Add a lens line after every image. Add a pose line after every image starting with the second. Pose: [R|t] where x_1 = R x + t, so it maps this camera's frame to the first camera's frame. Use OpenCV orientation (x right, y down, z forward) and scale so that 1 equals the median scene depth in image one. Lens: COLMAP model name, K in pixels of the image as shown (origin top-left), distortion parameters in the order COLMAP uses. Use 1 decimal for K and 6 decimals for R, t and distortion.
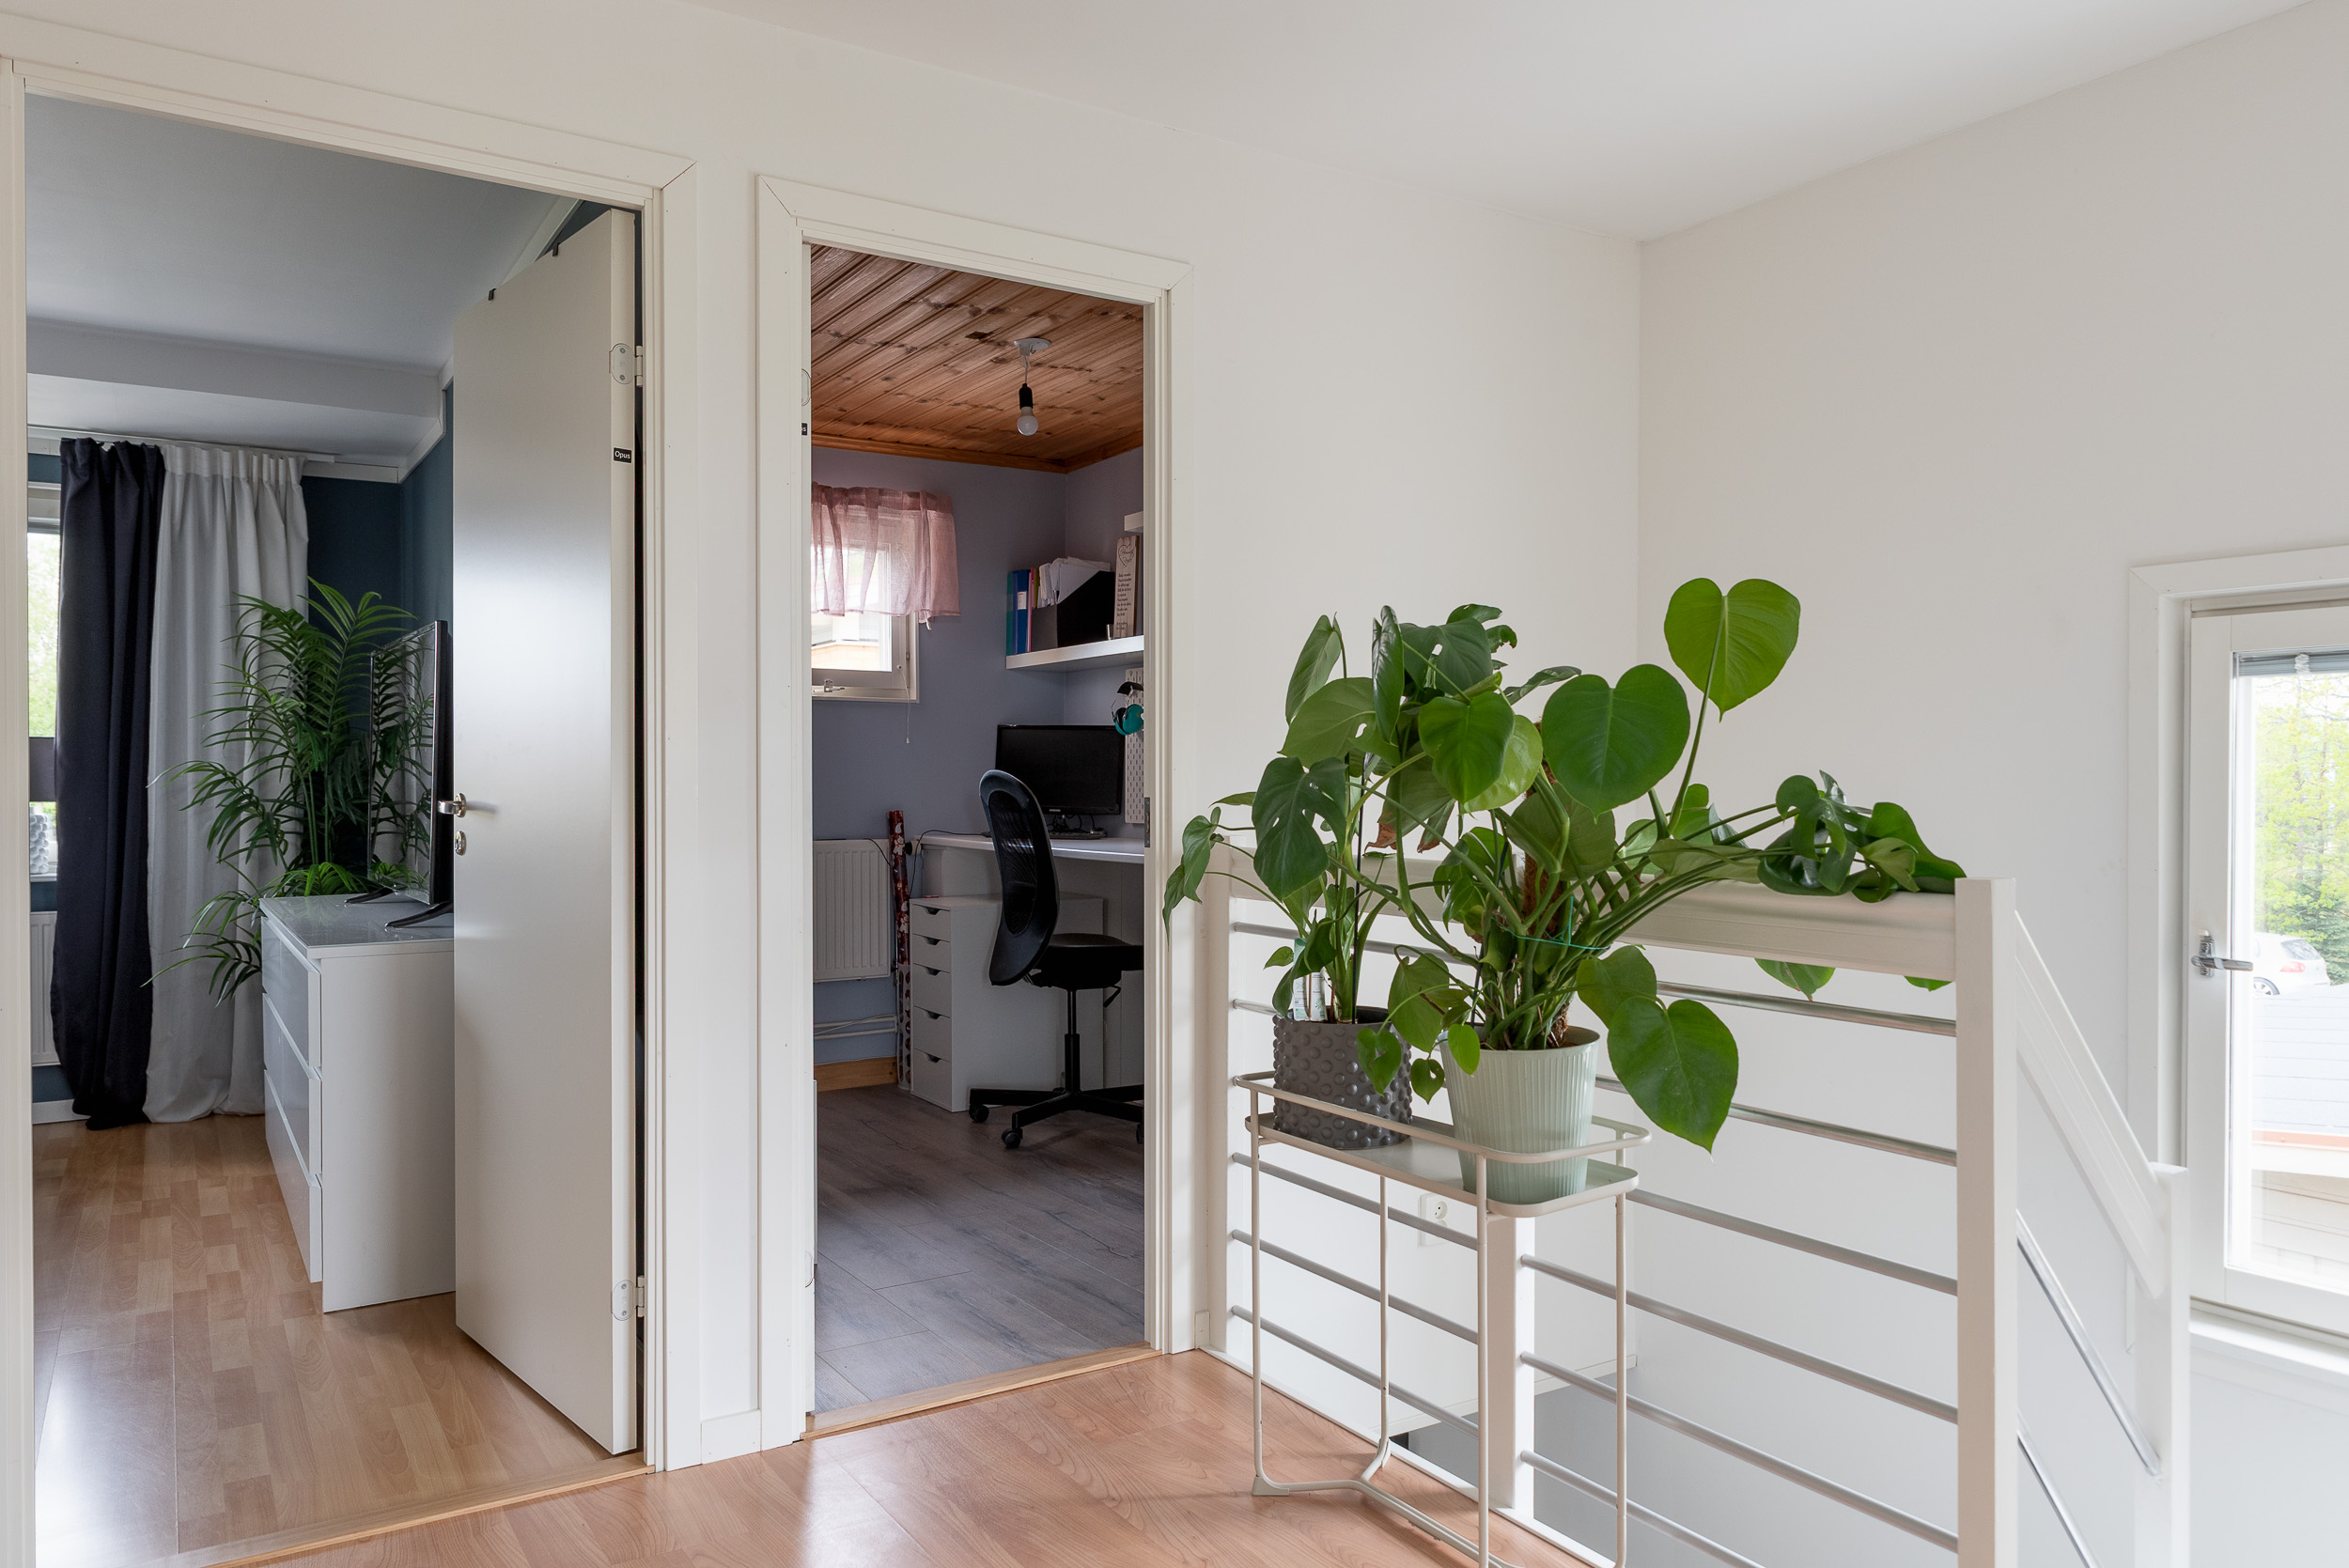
lens RADIAL K [[1606.1, 0, 1175.8], [0, 1606.1, 803.5], [0, 0, 1]] dist [0.007440, -0.000719]
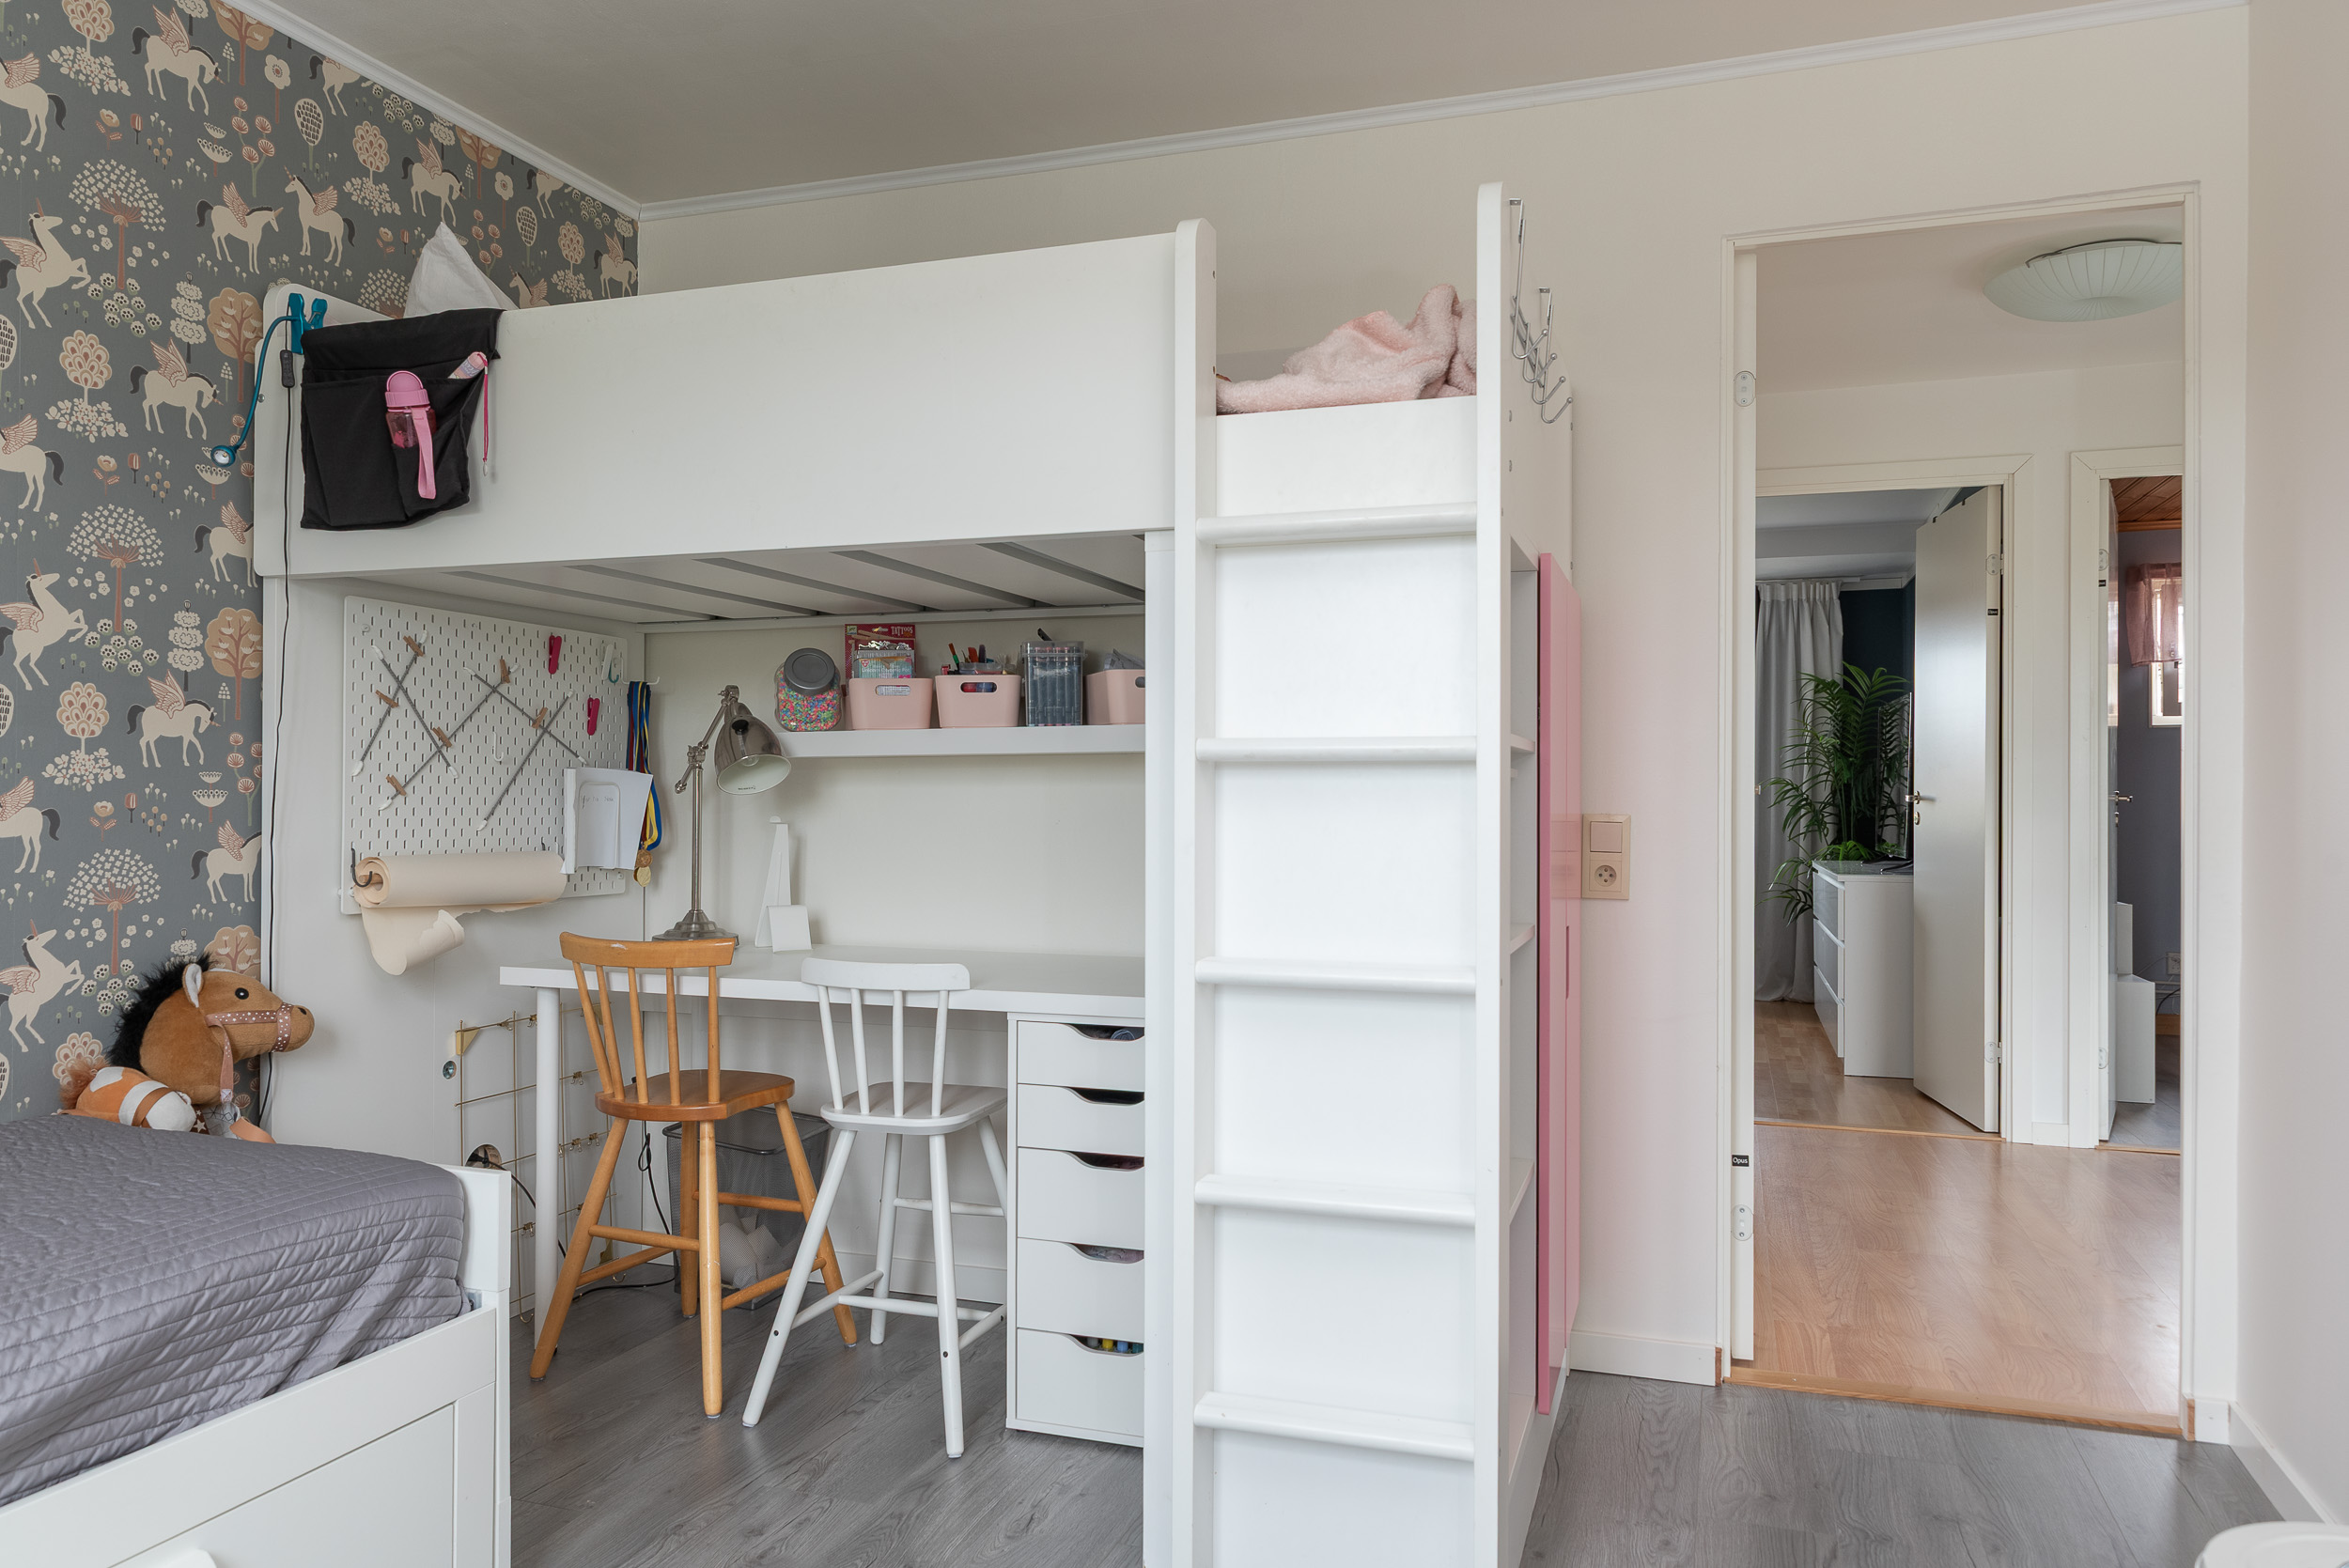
lens RADIAL K [[1606.1, 0, 1175.8], [0, 1606.1, 803.5], [0, 0, 1]] dist [0.007440, -0.000719]
pose [[0.627927, 0.000271, -0.778272, 0.244497], [-0.011532, 0.999893, -0.008956, 0.018640], [0.778187, 0.014599, 0.627863, -0.437019]]
